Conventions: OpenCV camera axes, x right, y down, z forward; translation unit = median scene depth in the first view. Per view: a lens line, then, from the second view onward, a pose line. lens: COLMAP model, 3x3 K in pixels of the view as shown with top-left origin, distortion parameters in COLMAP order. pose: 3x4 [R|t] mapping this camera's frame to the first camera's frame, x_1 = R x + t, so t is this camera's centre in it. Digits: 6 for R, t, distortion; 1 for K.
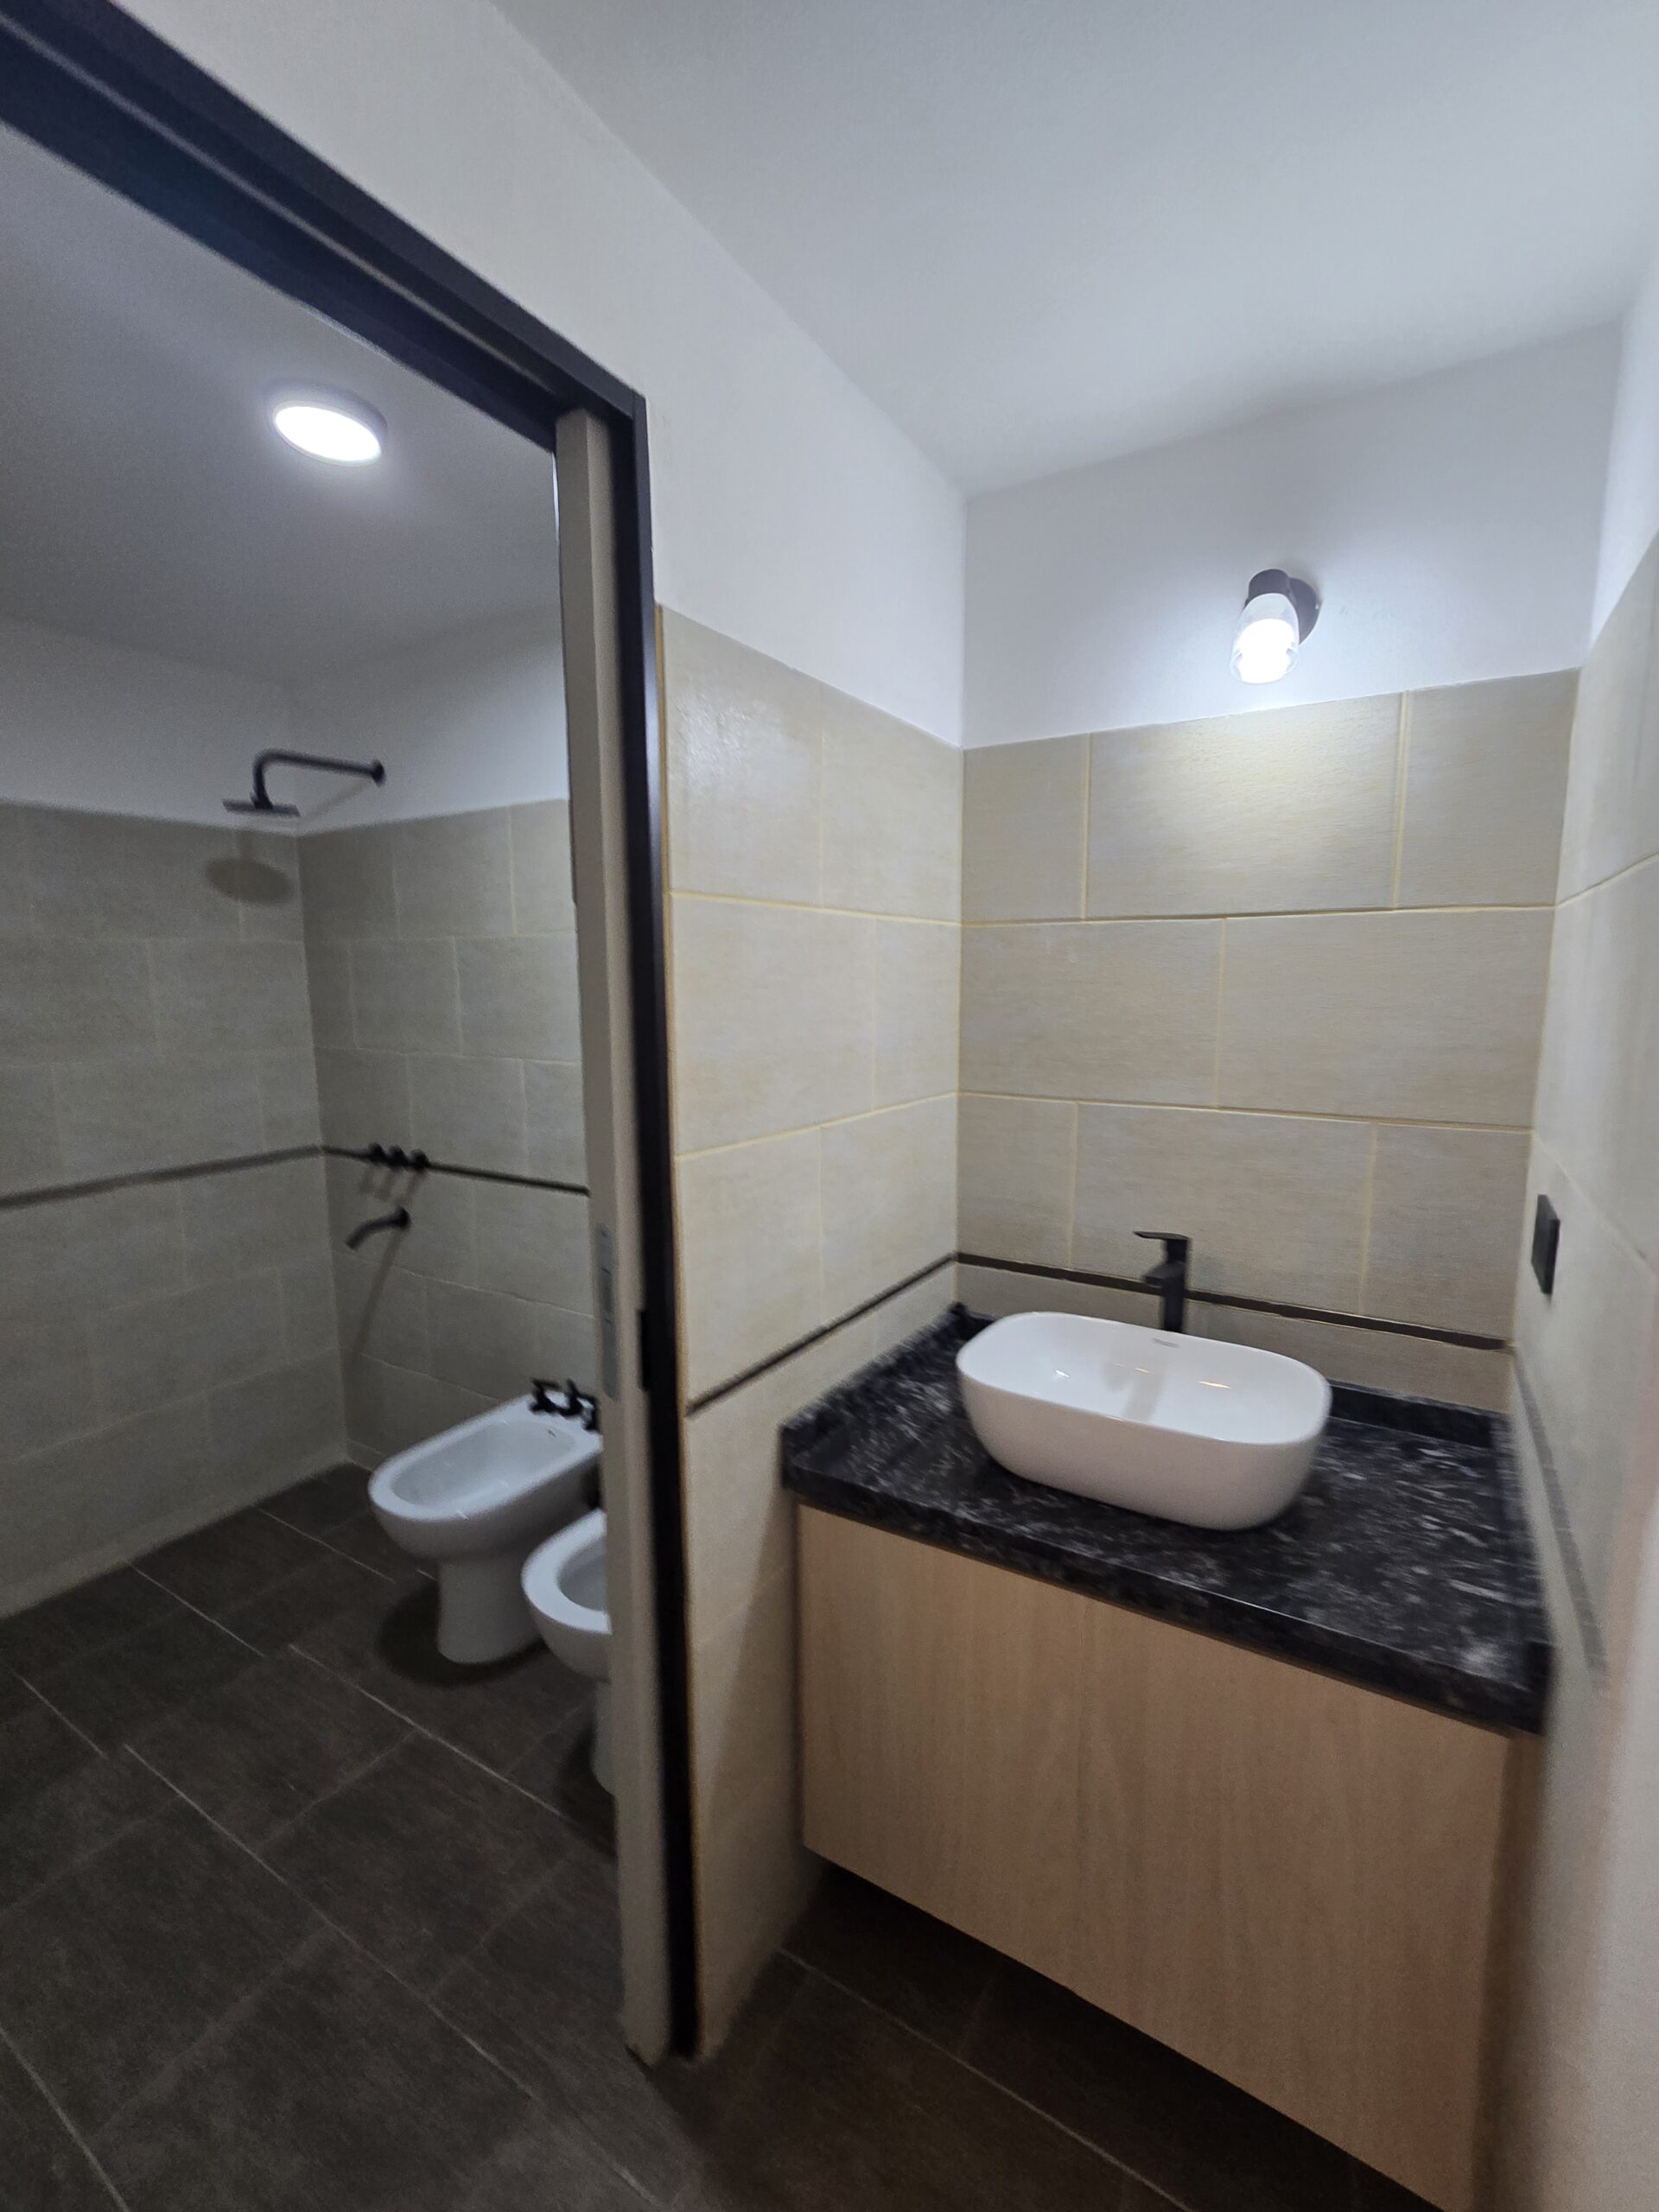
lens RADIAL K [[896.3, 0, 829.5], [0, 896.3, 1106.0], [0, 0, 1]] dist [0.000703, 0.000081]
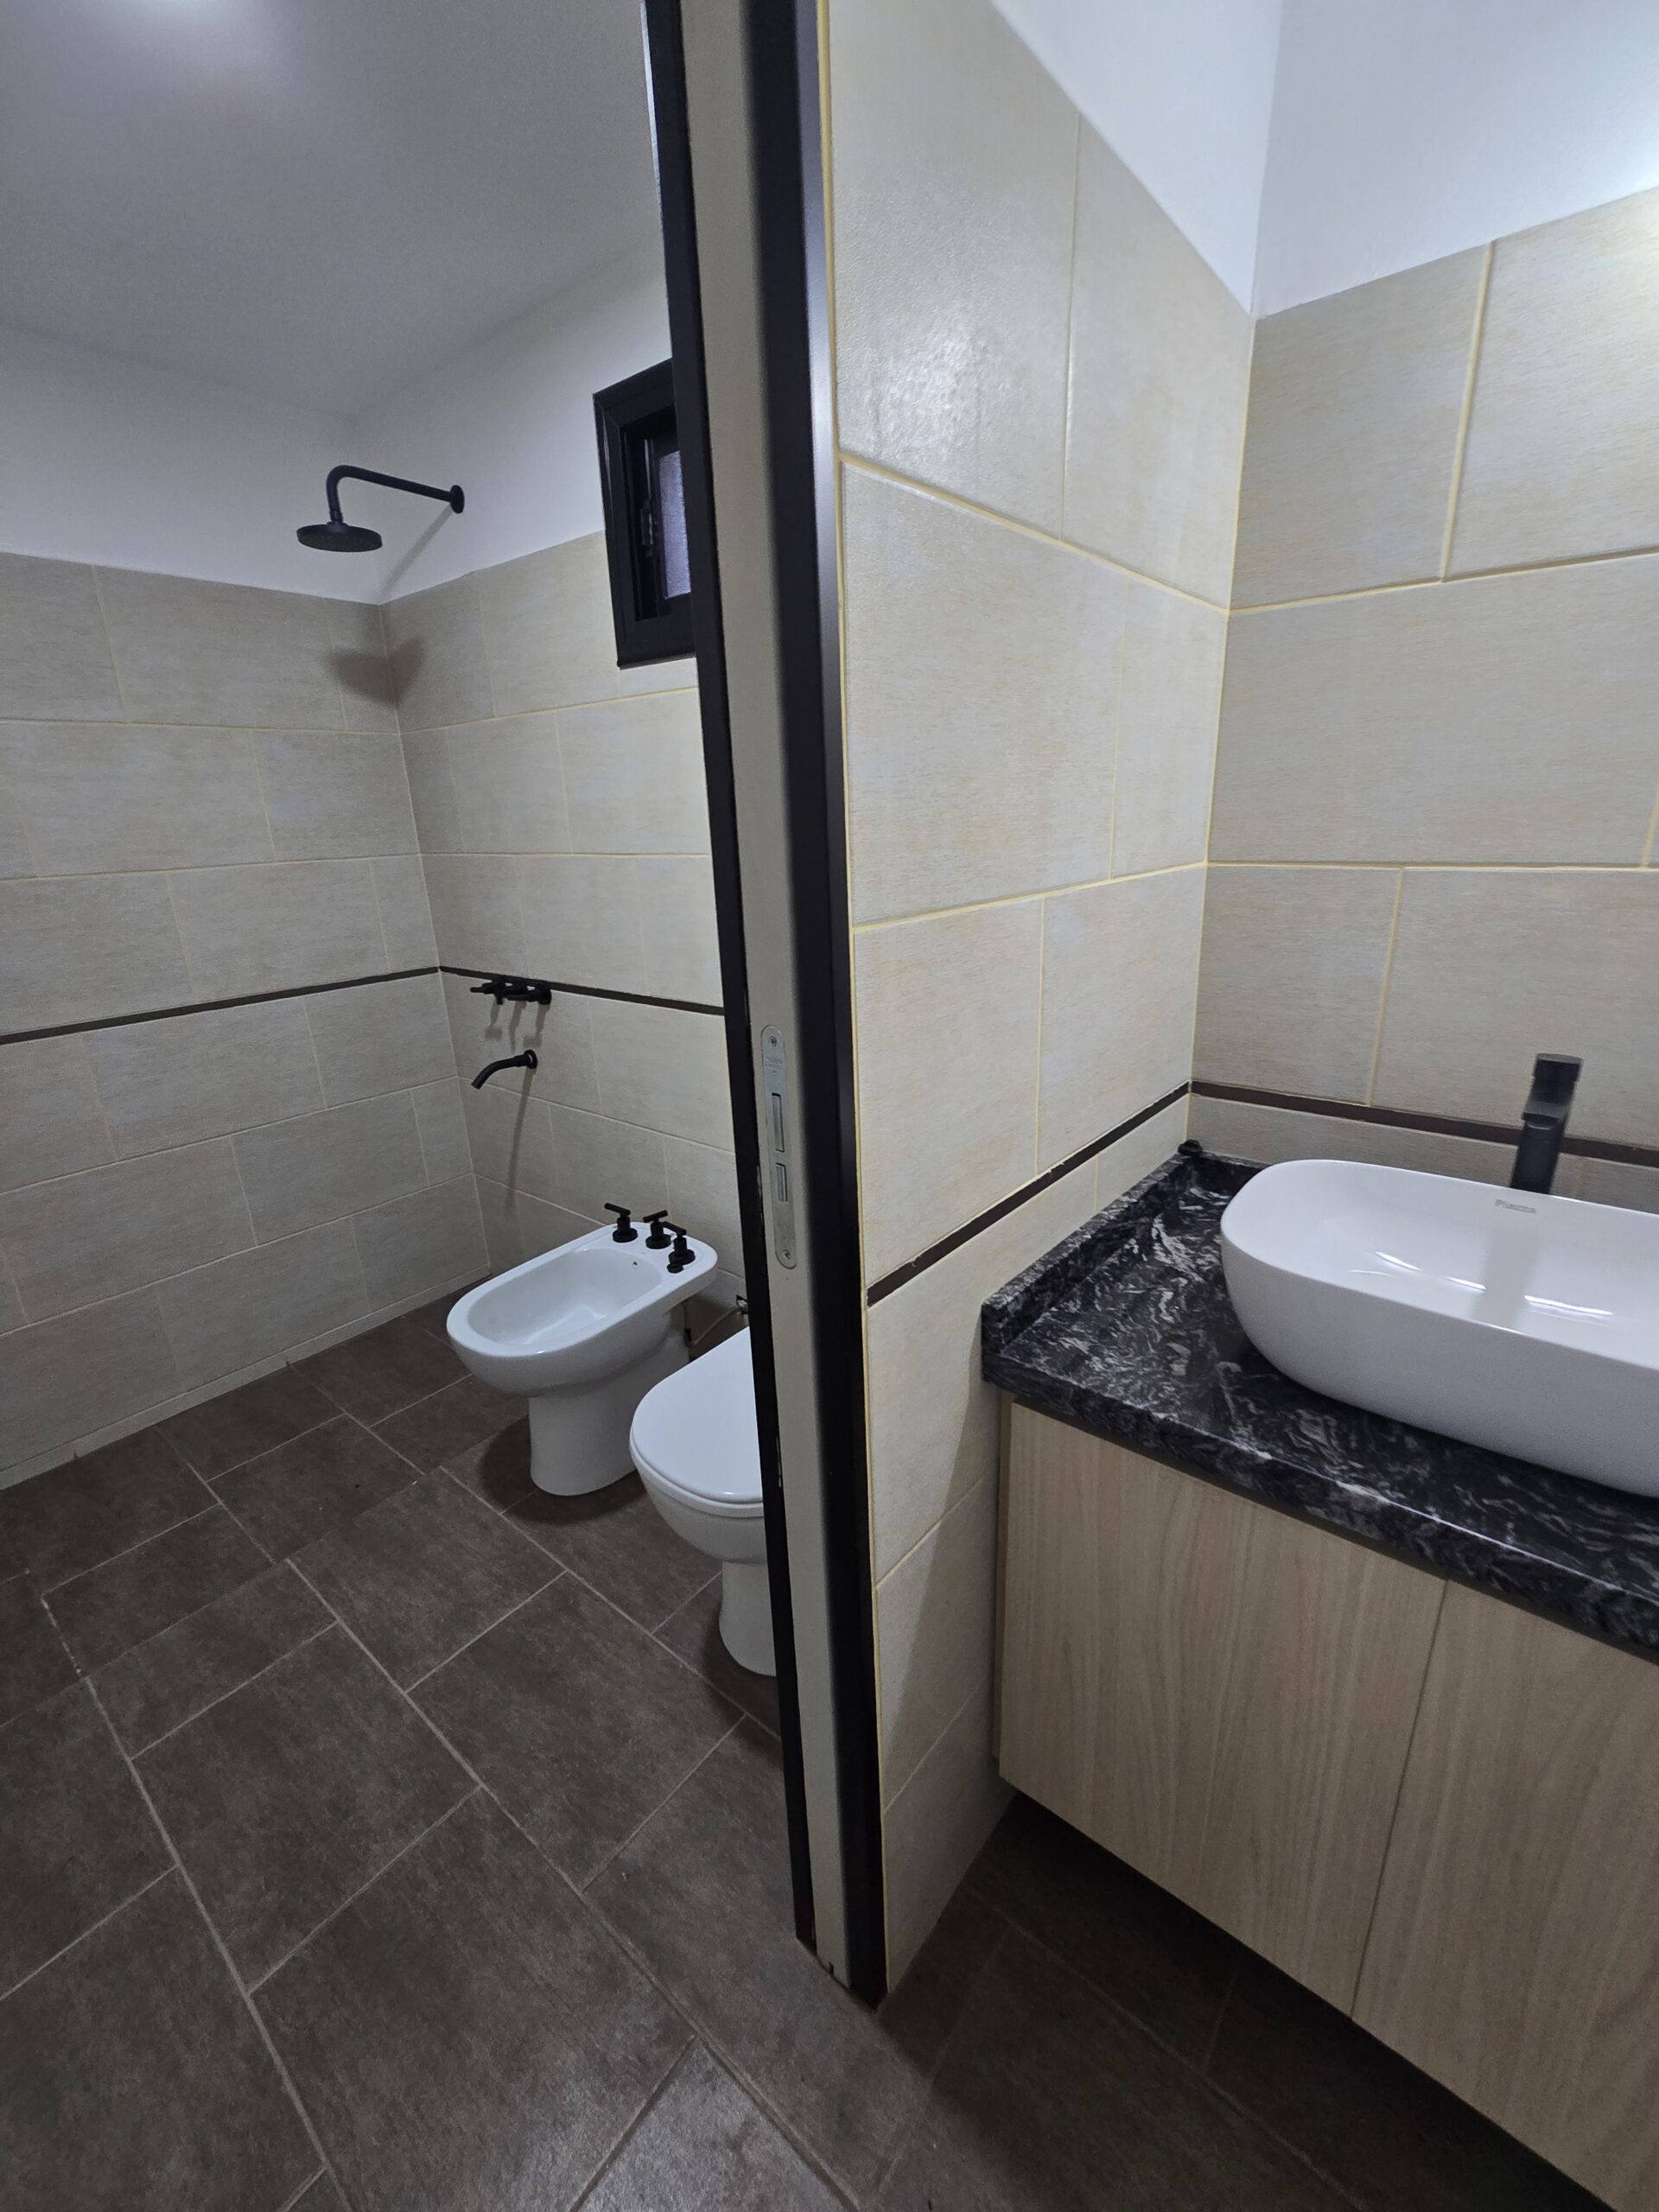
lens RADIAL K [[902.1, 0, 832.8], [0, 902.1, 1093.2], [0, 0, 1]] dist [0.000071, 0.000332]
pose [[0.989767, 0.012477, -0.142146, -0.065021], [0.012528, 0.984724, 0.173669, 0.045949], [0.142142, -0.173673, 0.974491, 0.252739]]
